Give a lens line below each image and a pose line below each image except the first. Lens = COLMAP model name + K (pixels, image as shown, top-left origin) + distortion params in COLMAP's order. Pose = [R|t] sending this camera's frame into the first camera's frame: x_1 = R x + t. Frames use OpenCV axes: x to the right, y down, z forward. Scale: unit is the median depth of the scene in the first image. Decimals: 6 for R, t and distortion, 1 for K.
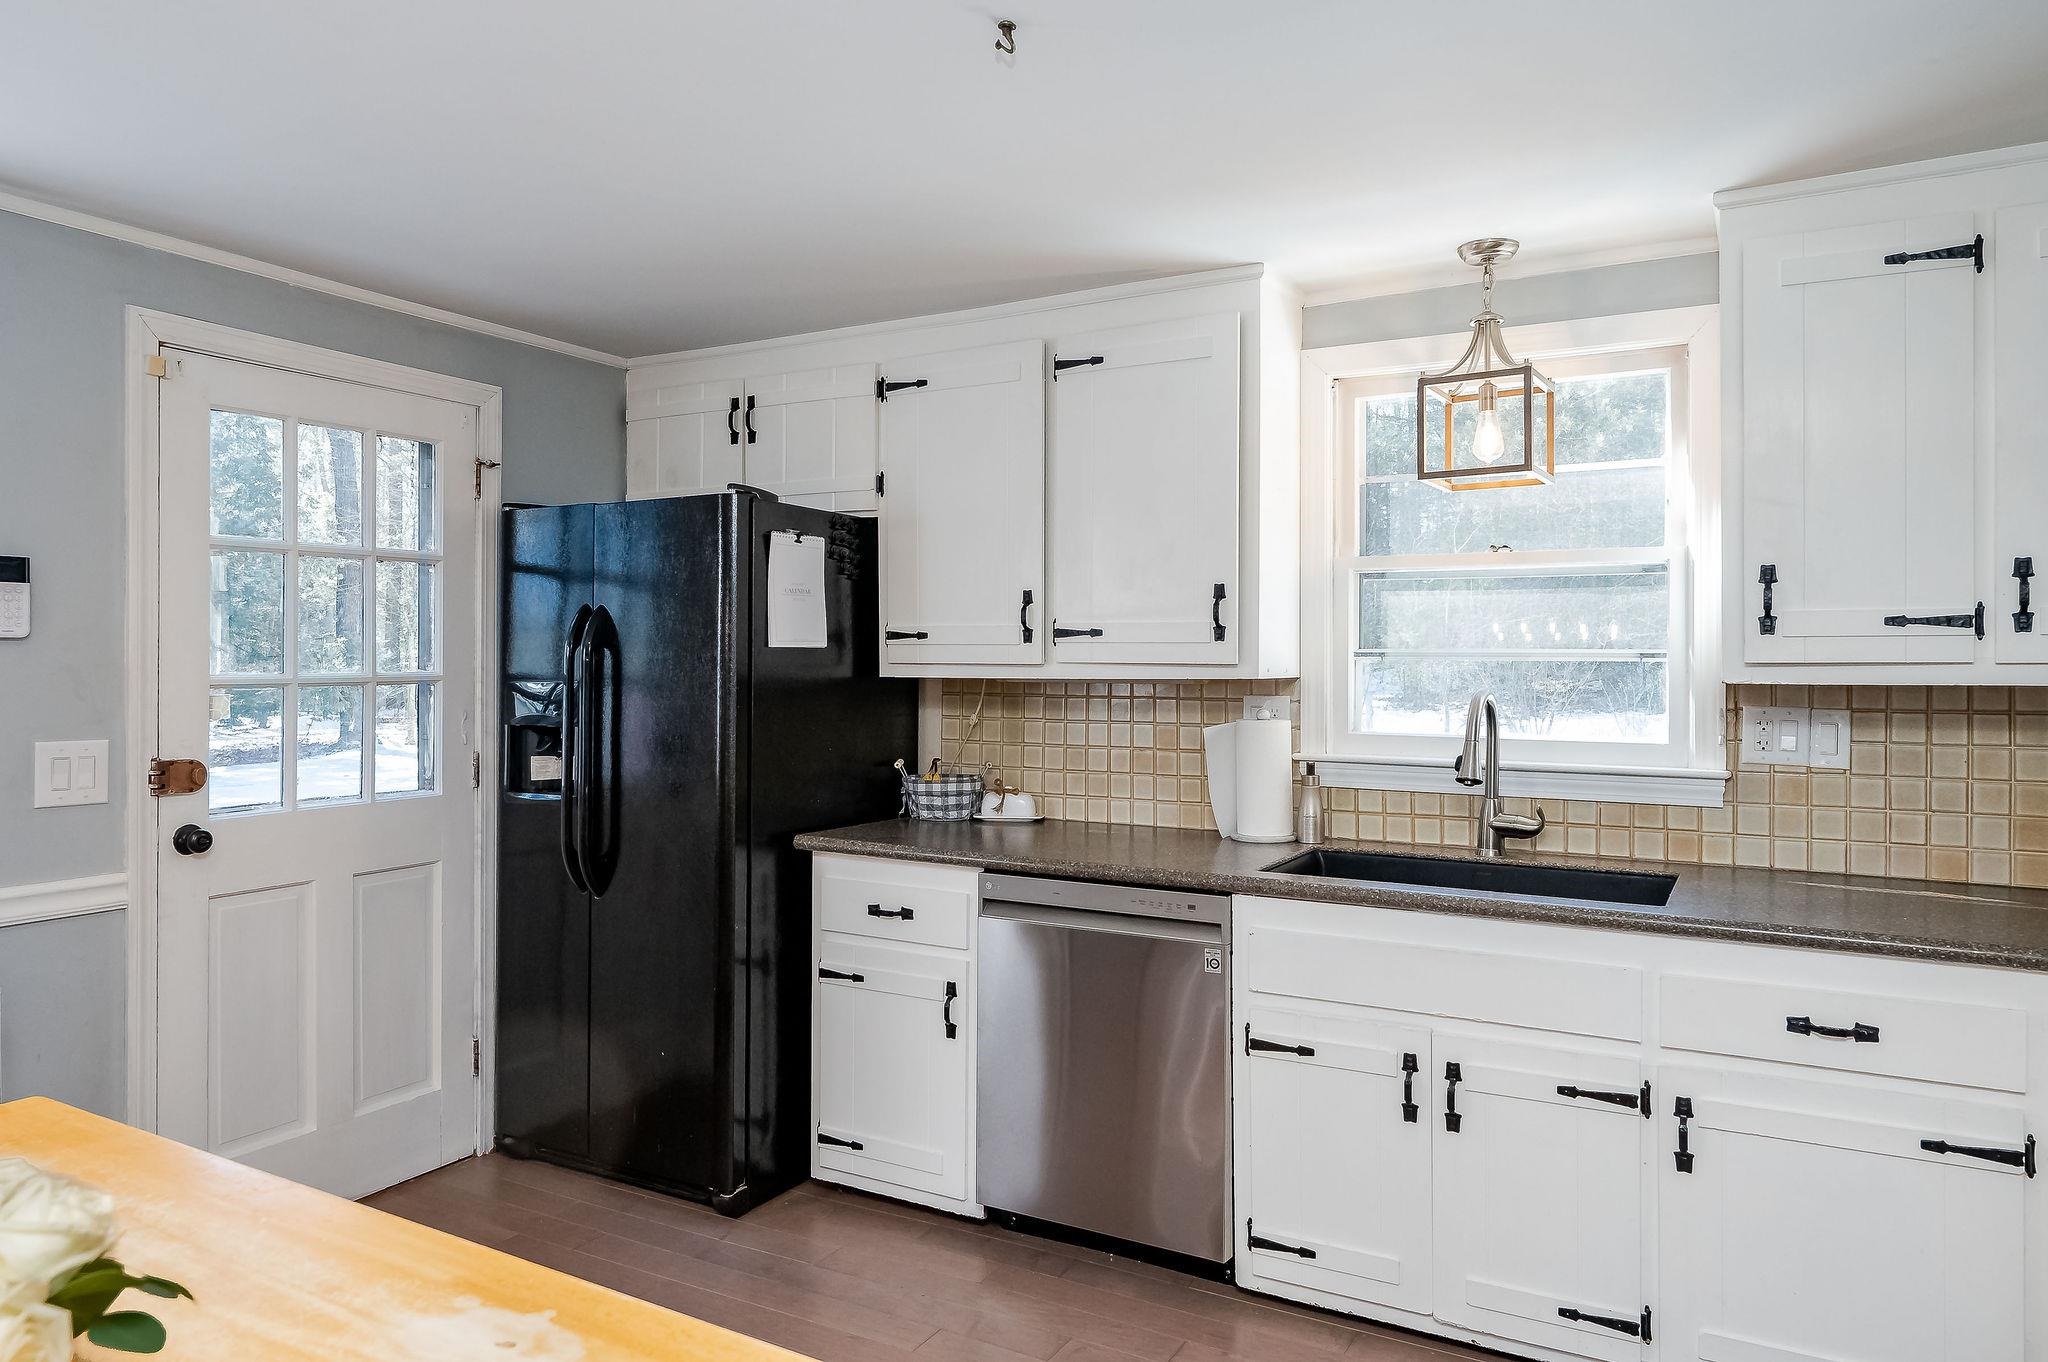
lens RADIAL K [[1338.1, 0, 1025.7], [0, 1338.1, 668.2], [0, 0, 1]] dist [0.000770, -0.000451]
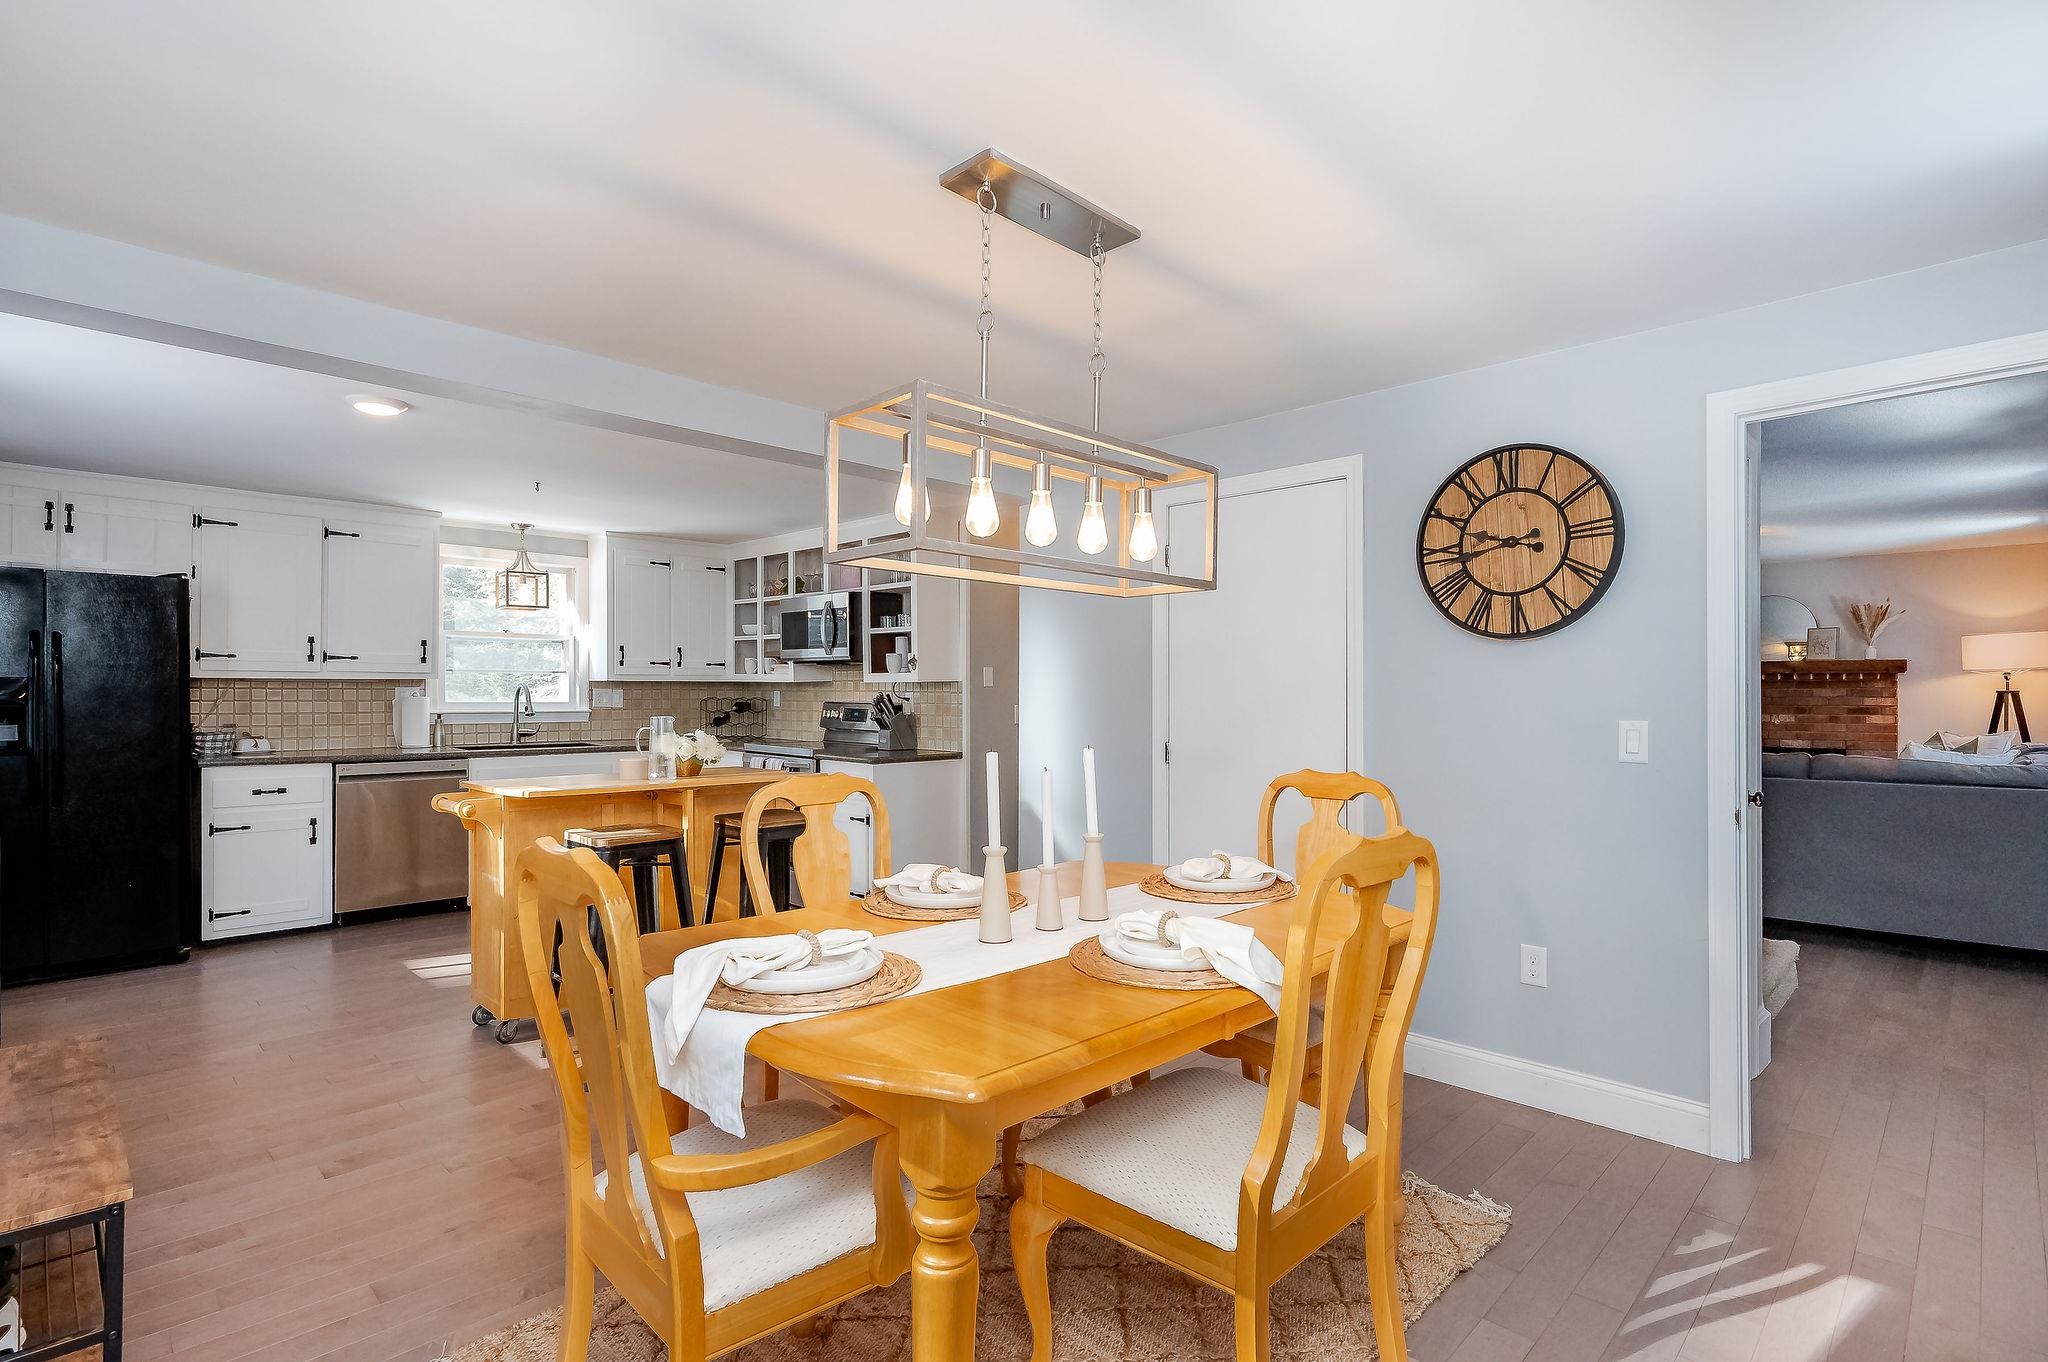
lens RADIAL K [[985.6, 0, 1044.8], [0, 985.6, 688.6], [0, 0, 1]] dist [0.003322, 0.000961]
pose [[0.249245, 0.001152, 0.968440, -1.328947], [0.004060, 0.999989, -0.002234, 0.034835], [-0.968432, 0.004488, 0.249238, -0.548939]]
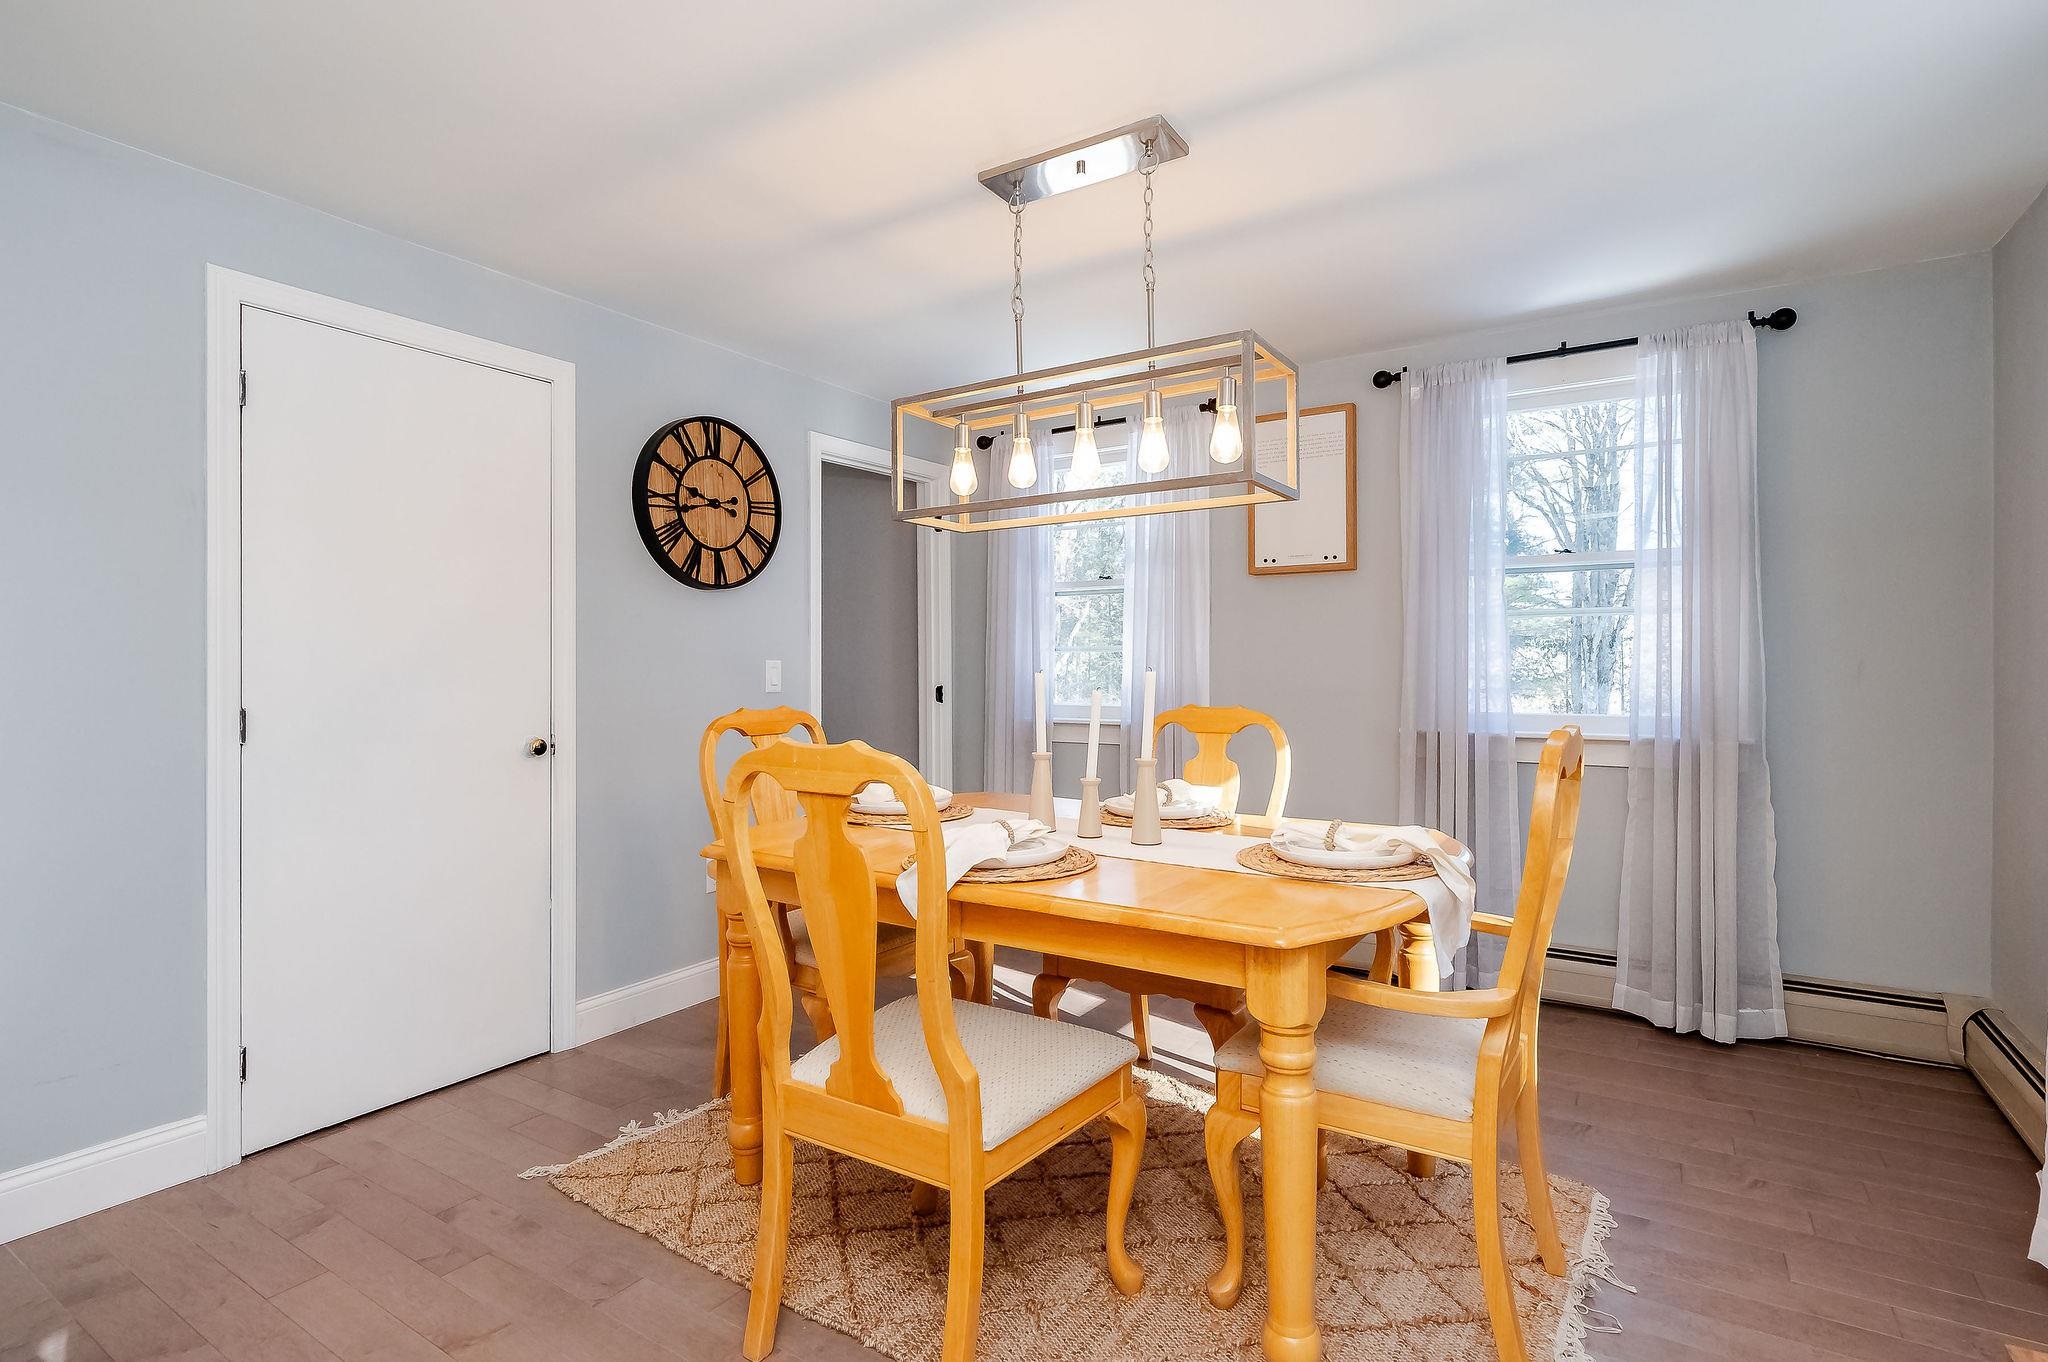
lens RADIAL K [[996.2, 0, 1020.7], [0, 996.2, 668.9], [0, 0, 1]] dist [-0.003136, -0.000462]
pose [[-0.998547, -0.000770, 0.053885, -0.676580], [-0.000397, 0.999976, 0.006939, 0.066287], [-0.053889, 0.006908, -0.998523, 0.333222]]
